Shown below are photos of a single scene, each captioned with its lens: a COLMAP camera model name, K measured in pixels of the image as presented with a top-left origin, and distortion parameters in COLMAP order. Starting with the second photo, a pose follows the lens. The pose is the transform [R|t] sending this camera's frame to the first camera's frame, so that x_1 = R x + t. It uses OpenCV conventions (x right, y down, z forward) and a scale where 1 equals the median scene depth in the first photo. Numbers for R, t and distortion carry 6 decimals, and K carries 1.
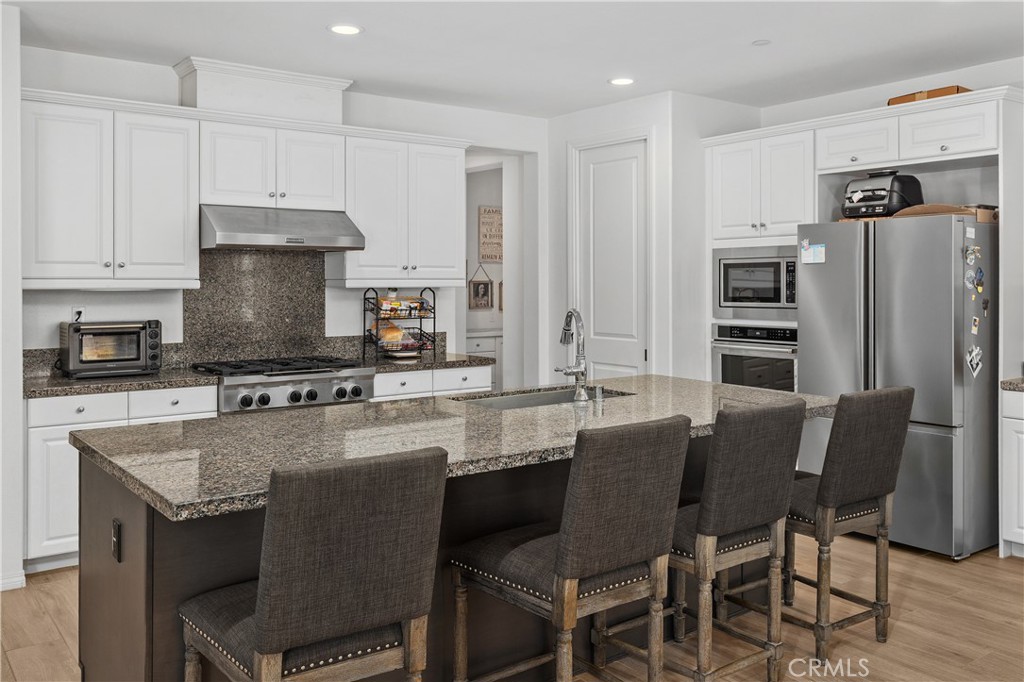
lens RADIAL K [[864.3, 0, 510.7], [0, 864.3, 291.1], [0, 0, 1]] dist [0.002596, 0.002602]
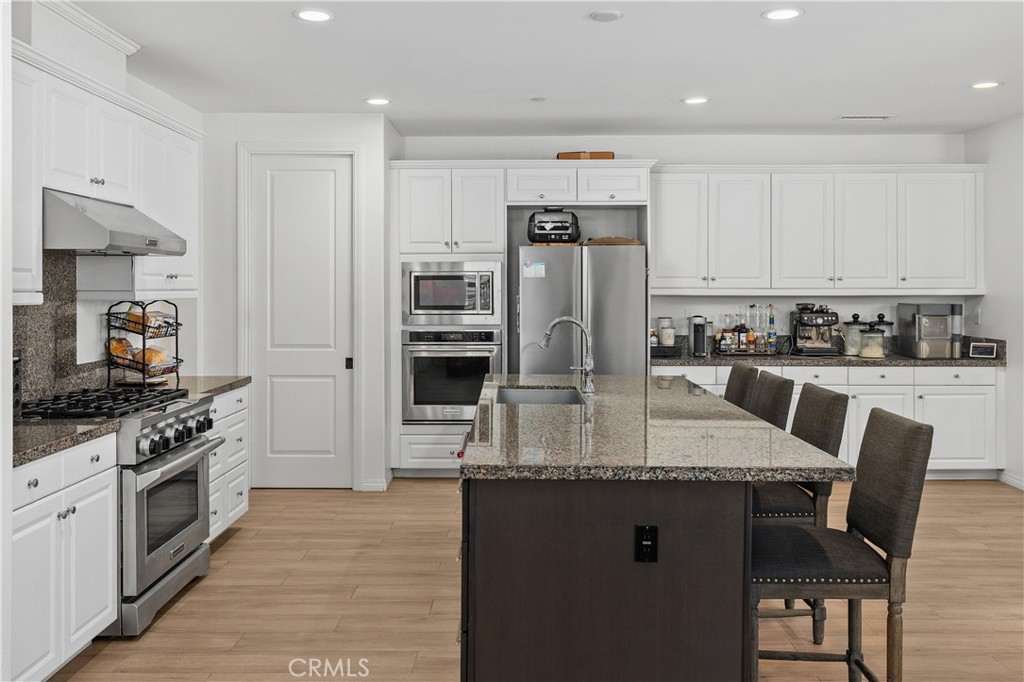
lens RADIAL K [[910.1, 0, 504.4], [0, 910.1, 286.6], [0, 0, 1]] dist [0.001308, -0.000586]
pose [[0.611117, 0.002140, 0.791537, -0.708889], [0.007885, 0.999930, -0.008792, -0.007559], [-0.791501, 0.011614, 0.611058, 0.222948]]
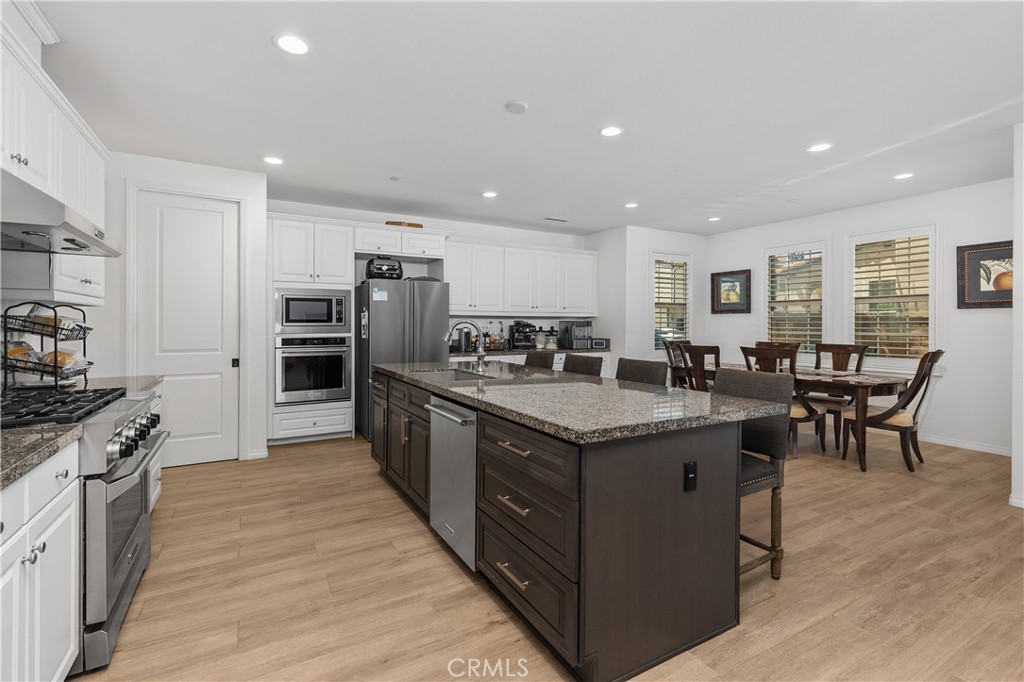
lens RADIAL K [[464.8, 0, 507.1], [0, 464.8, 323.9], [0, 0, 1]] dist [0.006047, -0.000055]
pose [[0.133089, 0.002430, 0.991101, -0.602784], [0.008071, 0.999961, -0.003536, 0.023990], [-0.991071, 0.008470, 0.133065, 0.581283]]
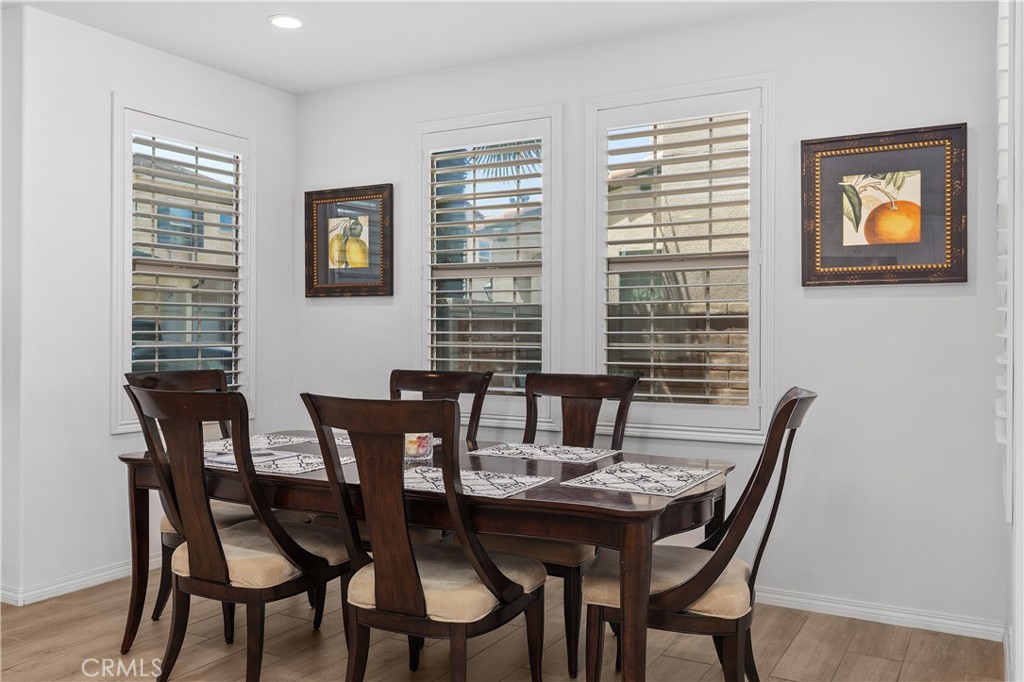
lens RADIAL K [[864.3, 0, 510.7], [0, 864.3, 291.1], [0, 0, 1]] dist [0.002596, 0.002602]
pose [[-0.401852, 0.043325, 0.914679, -0.126626], [0.005509, 0.998976, -0.044898, 0.033153], [-0.915688, -0.013003, -0.401679, 0.333746]]
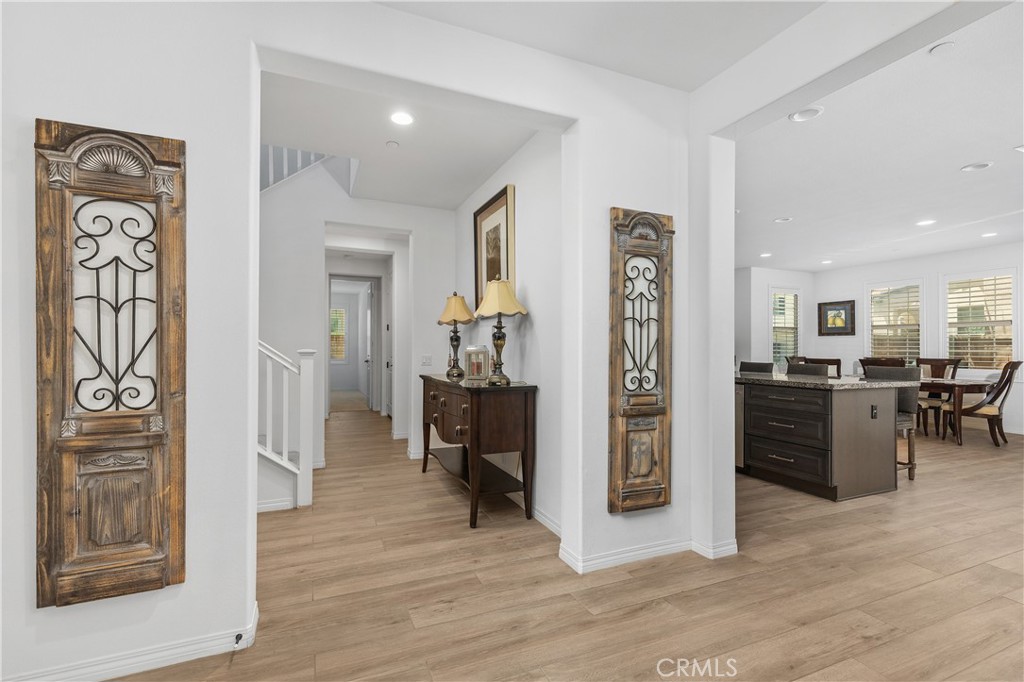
lens RADIAL K [[462.6, 0, 512.0], [0, 462.6, 341.0], [0, 0, 1]] dist [0.014531, 0.000225]
pose [[0.226796, 0.015708, 0.973816, -1.094274], [0.004902, 0.999839, -0.017270, 0.037668], [-0.973930, 0.008690, 0.226682, 0.886645]]
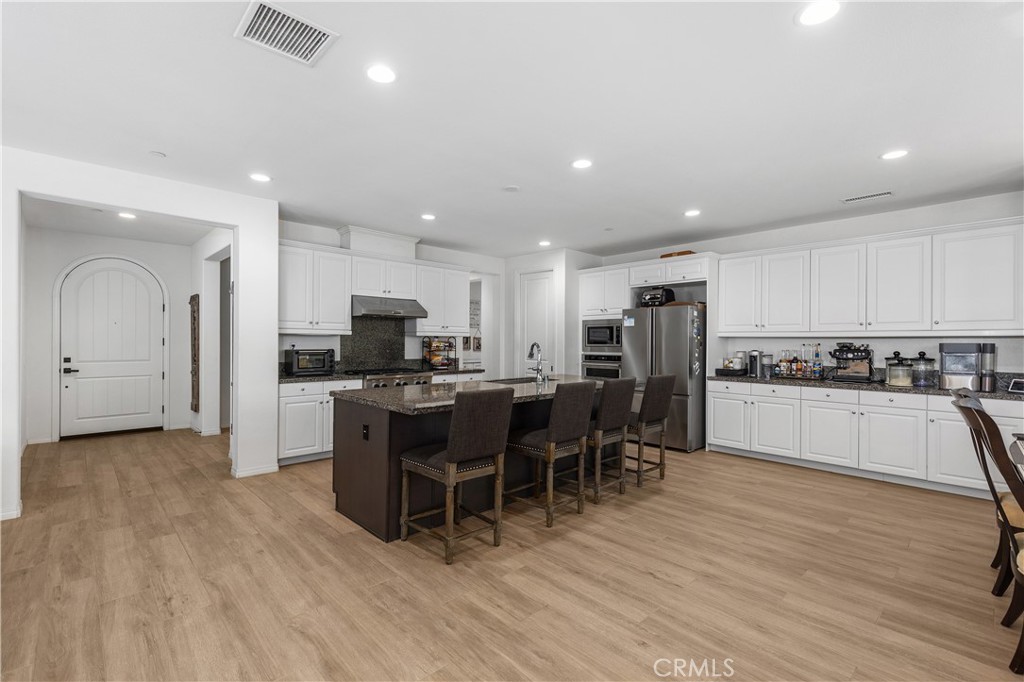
lens RADIAL K [[455.1, 0, 508.5], [0, 455.1, 344.6], [0, 0, 1]] dist [0.002088, 0.000239]
pose [[0.993170, 0.007444, 0.116440, -0.104150], [-0.006929, 0.999964, -0.004826, 0.023515], [-0.116472, 0.003987, 0.993186, -0.153033]]
